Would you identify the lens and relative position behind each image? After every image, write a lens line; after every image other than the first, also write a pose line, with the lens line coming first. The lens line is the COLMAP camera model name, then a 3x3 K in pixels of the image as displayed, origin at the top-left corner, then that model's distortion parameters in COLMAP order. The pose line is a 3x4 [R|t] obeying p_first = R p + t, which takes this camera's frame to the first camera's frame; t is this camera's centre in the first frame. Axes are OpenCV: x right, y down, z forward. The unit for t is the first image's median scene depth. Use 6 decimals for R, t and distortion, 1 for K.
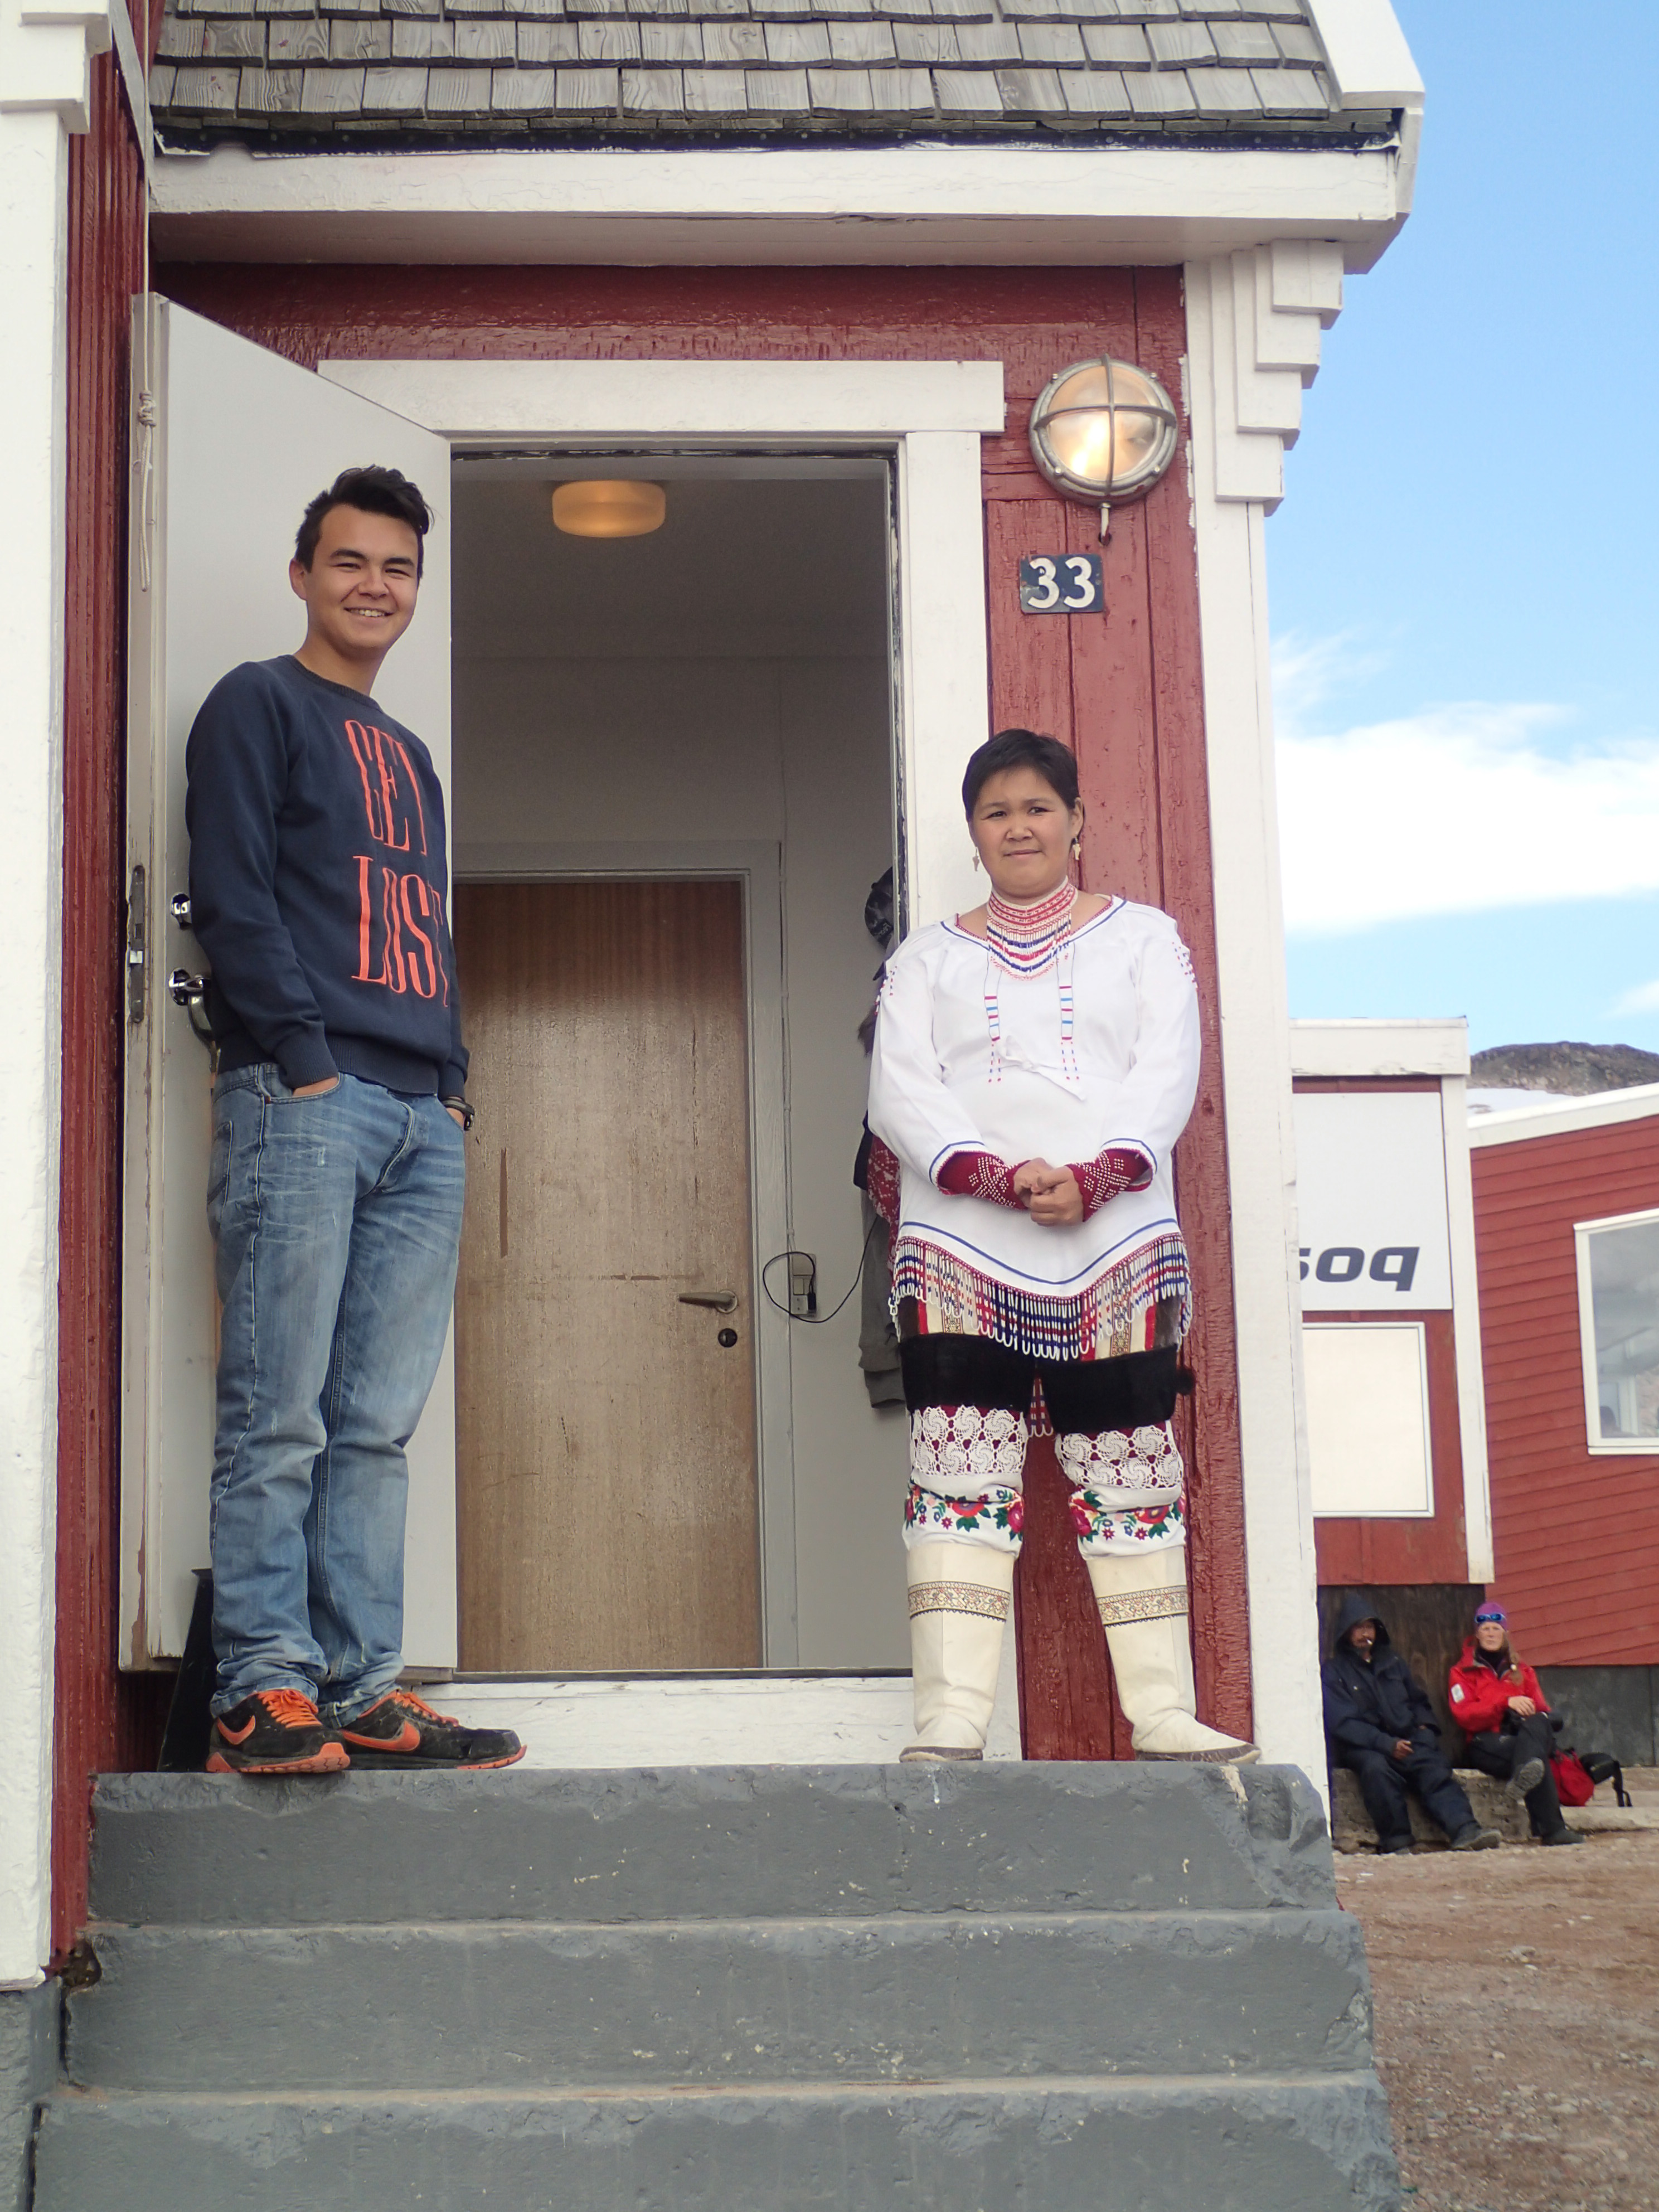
lens RADIAL K [[3950.5, 0, 829.5], [0, 3950.5, 1106.0], [0, 0, 1]] dist [-0.036528, -0.017769]
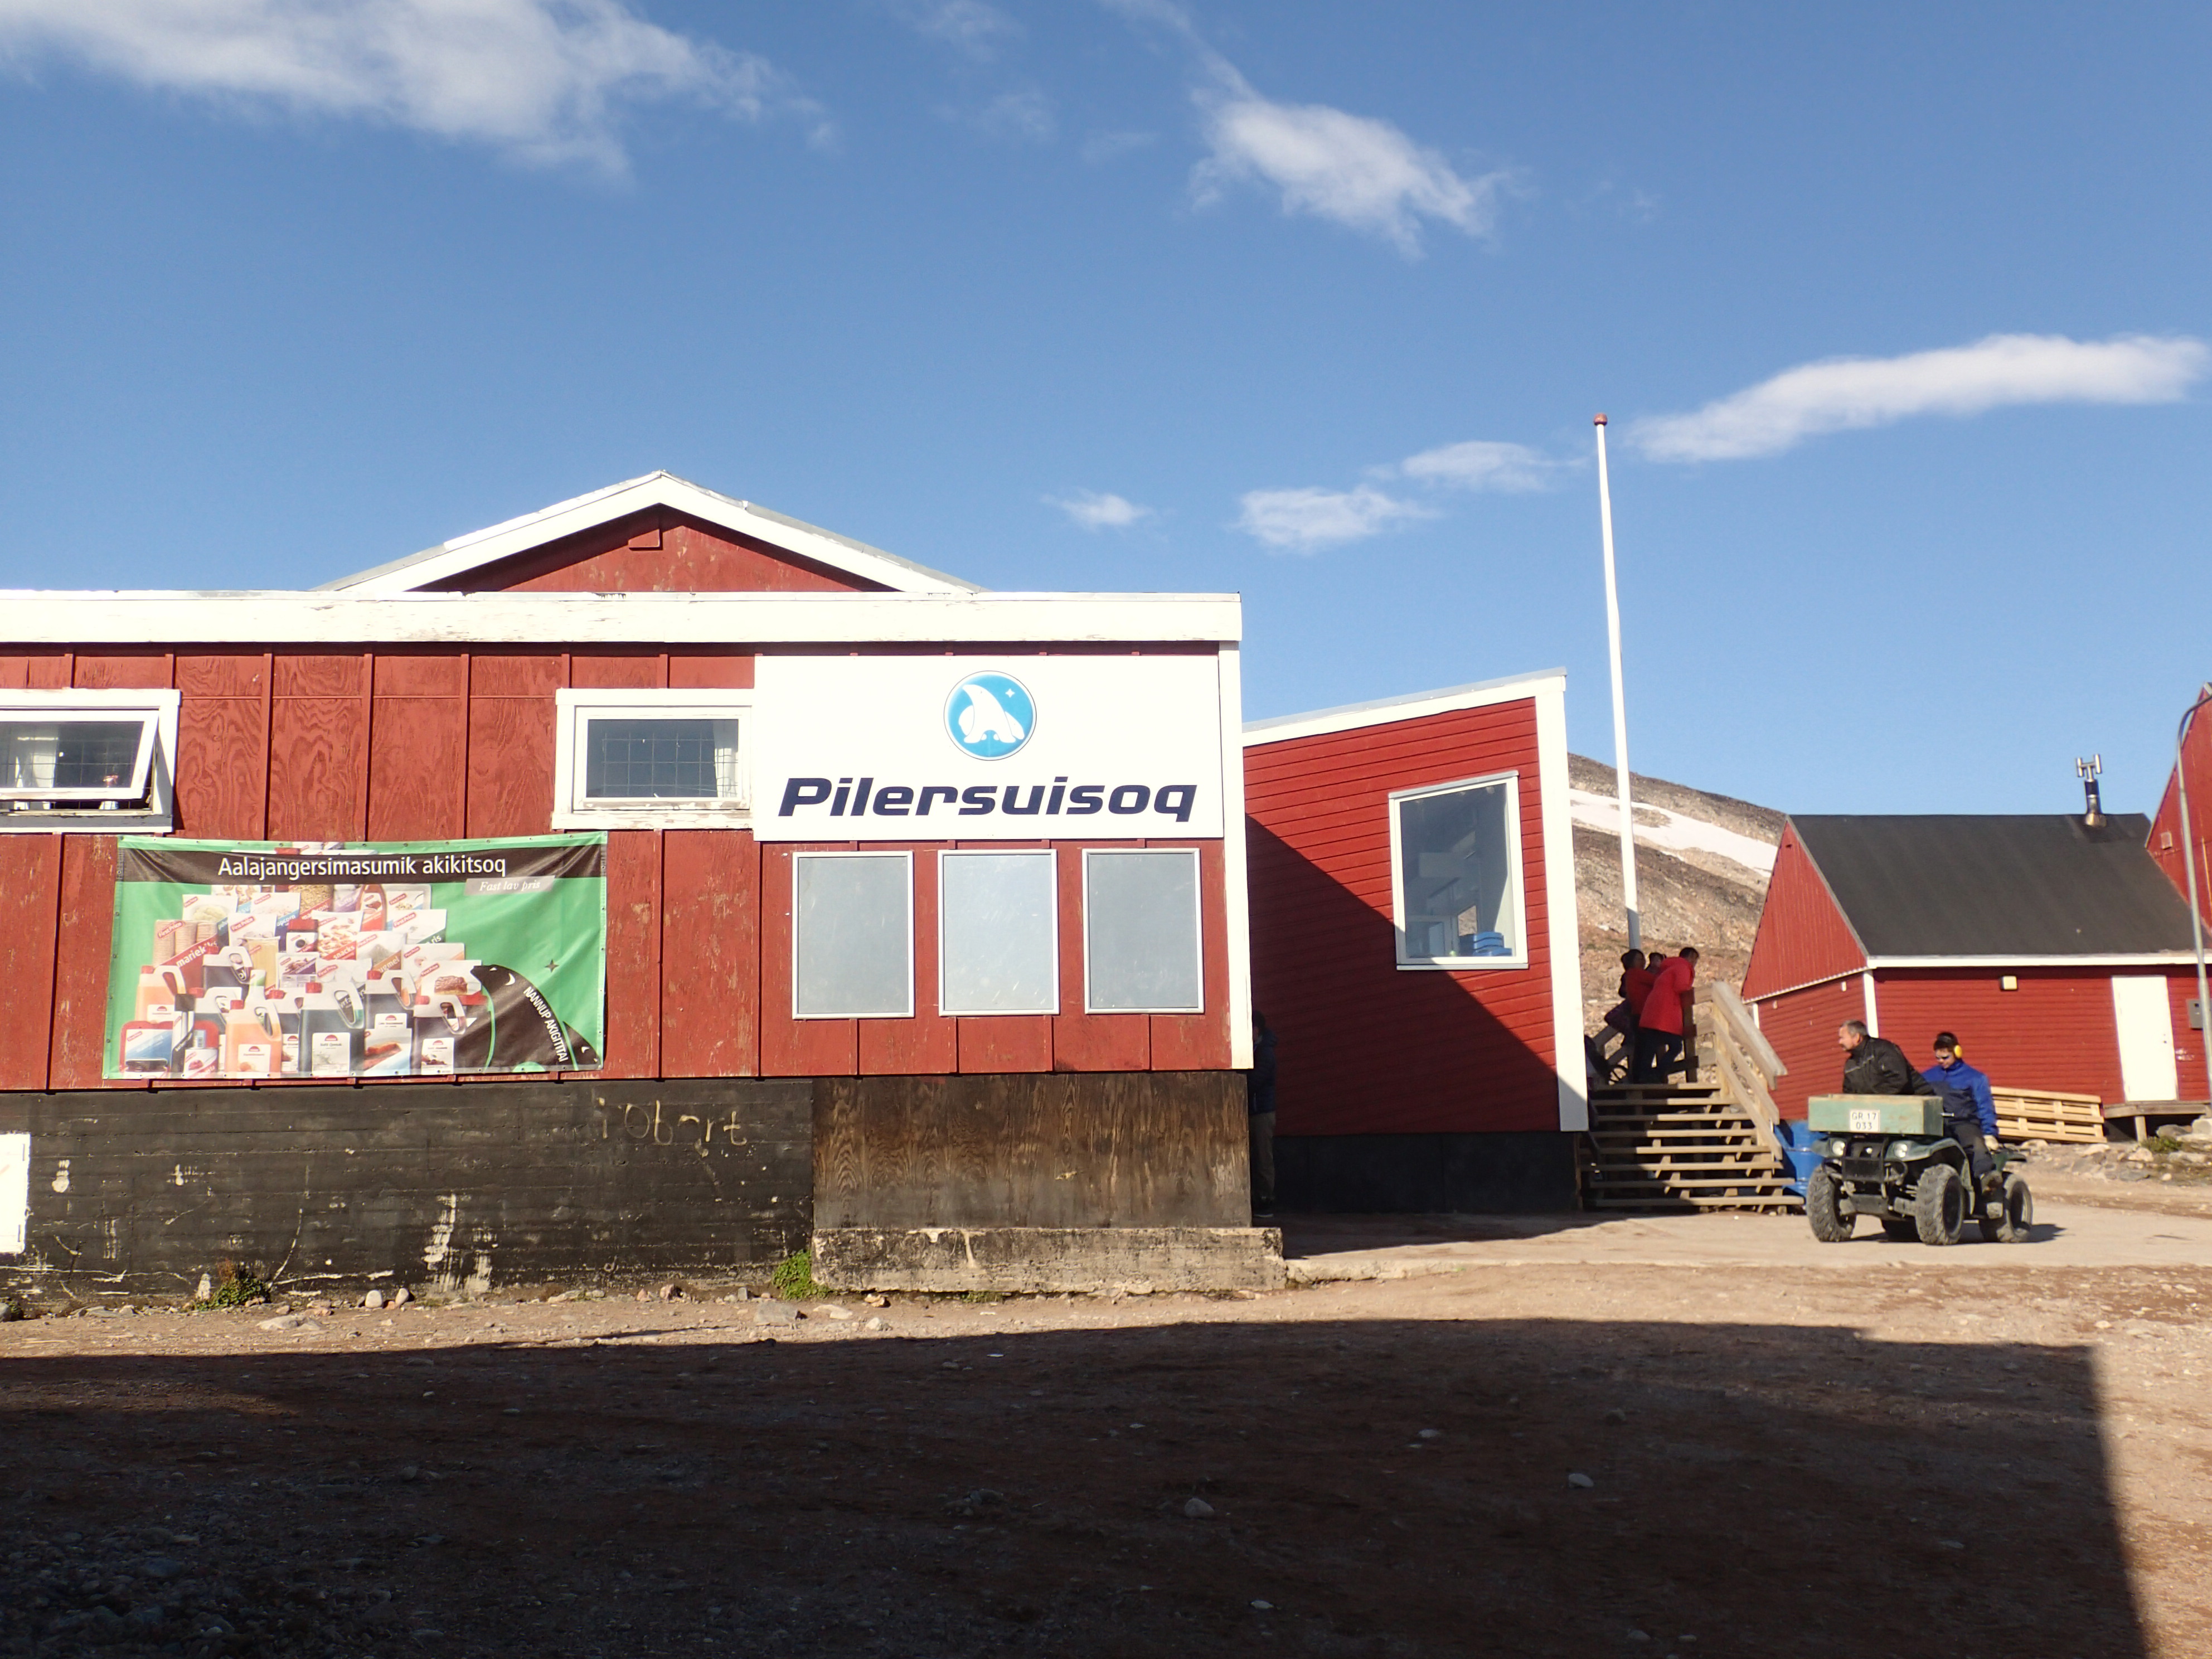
lens RADIAL K [[2441.6, 0, 1106.0], [0, 2441.6, 829.5], [0, 0, 1]] dist [0.006181, 0.000223]
pose [[0.999835, 0.000516, 0.018141, 0.109160], [-0.000896, 0.999780, 0.020968, 0.033850], [-0.018126, -0.020981, 0.999616, 0.269114]]
